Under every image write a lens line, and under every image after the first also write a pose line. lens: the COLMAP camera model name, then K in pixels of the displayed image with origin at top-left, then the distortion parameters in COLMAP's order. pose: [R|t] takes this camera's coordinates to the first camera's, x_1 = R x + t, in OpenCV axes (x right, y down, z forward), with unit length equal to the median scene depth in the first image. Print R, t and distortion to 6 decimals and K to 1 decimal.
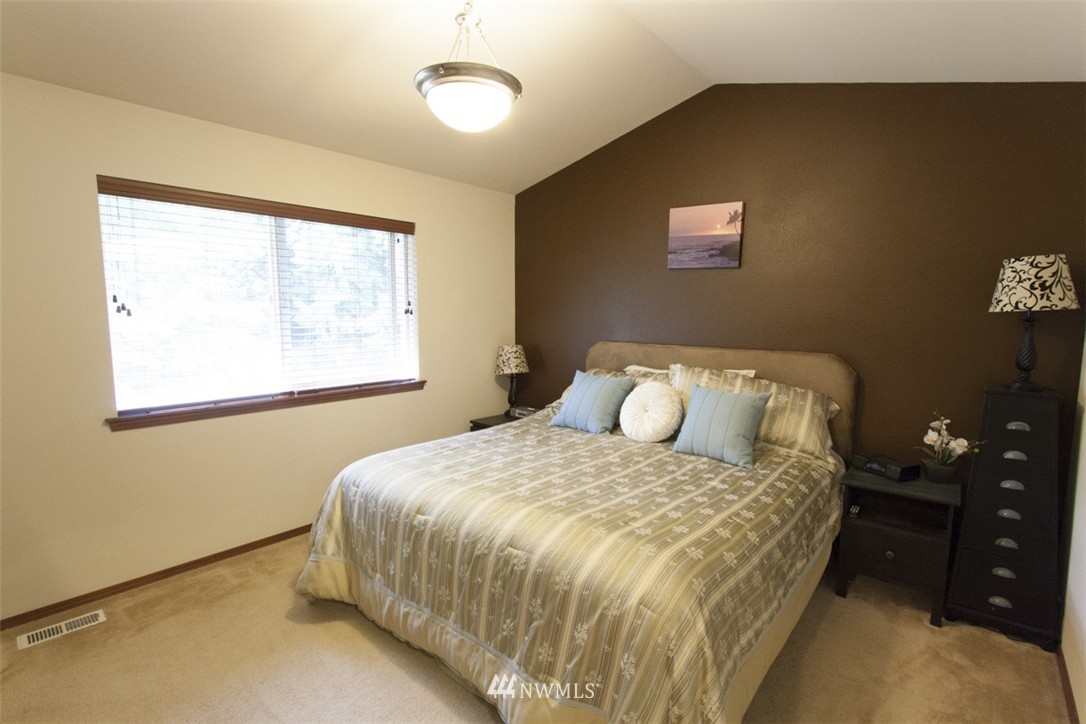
lens RADIAL K [[505.2, 0, 550.5], [0, 505.2, 360.4], [0, 0, 1]] dist [-0.018445, 0.002456]
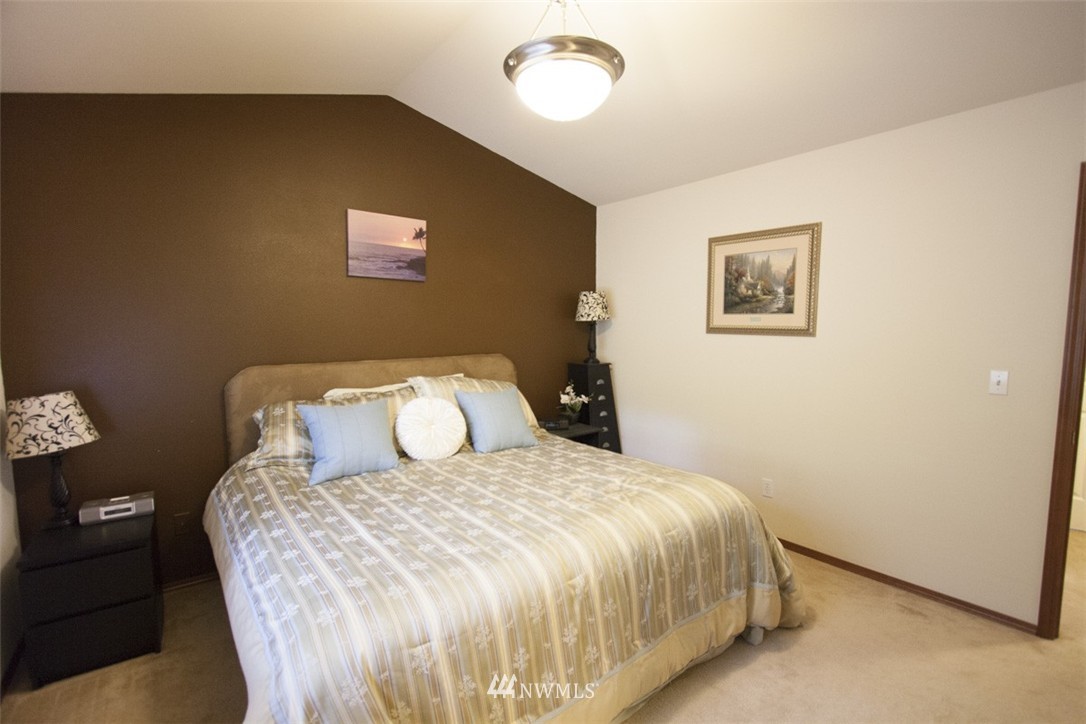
lens RADIAL K [[505.2, 0, 549.6], [0, 505.2, 365.9], [0, 0, 1]] dist [-0.018445, 0.002456]
pose [[0.202510, -0.089011, 0.975227, -0.646770], [0.106936, 0.991915, 0.068328, -0.052981], [-0.973424, 0.090449, 0.210391, 0.542949]]
